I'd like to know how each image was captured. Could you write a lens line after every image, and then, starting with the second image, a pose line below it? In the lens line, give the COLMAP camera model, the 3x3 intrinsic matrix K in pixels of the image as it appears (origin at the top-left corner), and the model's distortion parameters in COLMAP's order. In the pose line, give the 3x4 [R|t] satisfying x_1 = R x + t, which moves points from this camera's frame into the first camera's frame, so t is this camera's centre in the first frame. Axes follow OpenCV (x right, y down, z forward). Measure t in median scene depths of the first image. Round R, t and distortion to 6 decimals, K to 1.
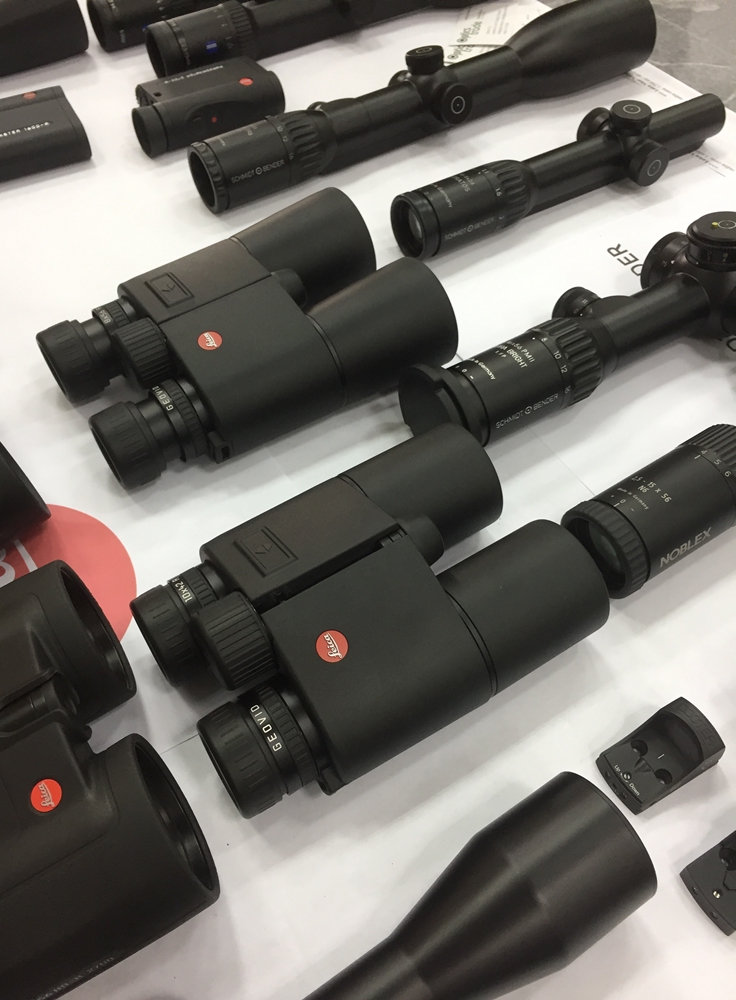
lens RADIAL K [[858.7, 0, 361.6], [0, 858.7, 497.9], [0, 0, 1]] dist [0.069213, -0.111932]
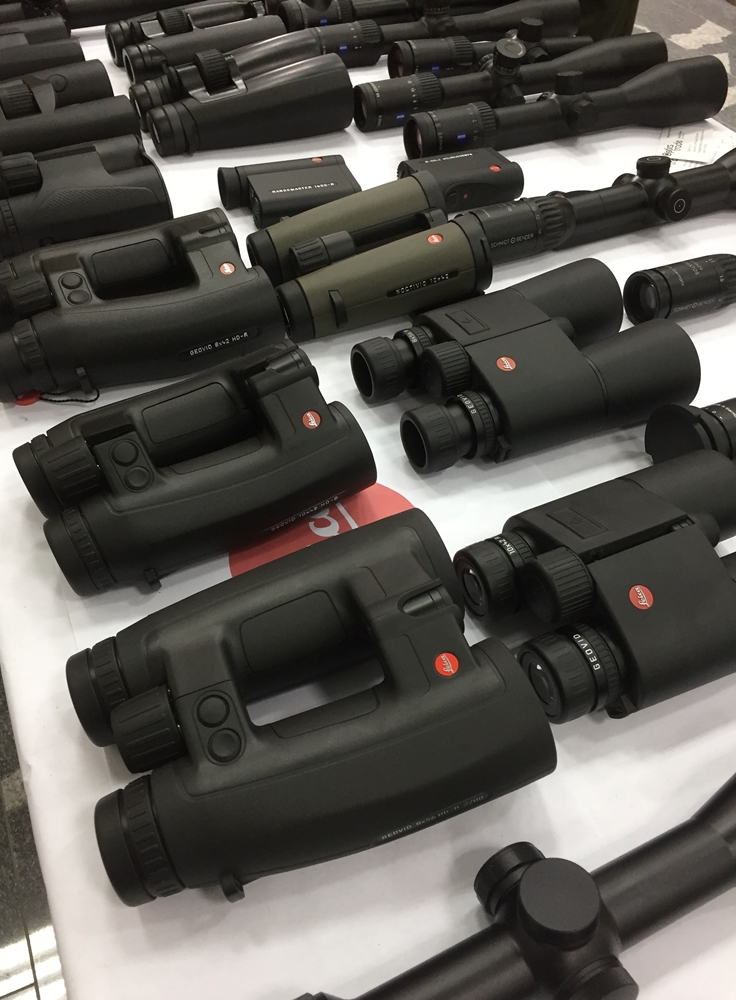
lens RADIAL K [[858.7, 0, 361.6], [0, 858.7, 497.9], [0, 0, 1]] dist [0.069213, -0.111932]
pose [[0.990536, 0.128331, -0.048687, -0.274403], [-0.132262, 0.987243, -0.088650, 0.134124], [0.036689, 0.094251, 0.994872, -0.204372]]
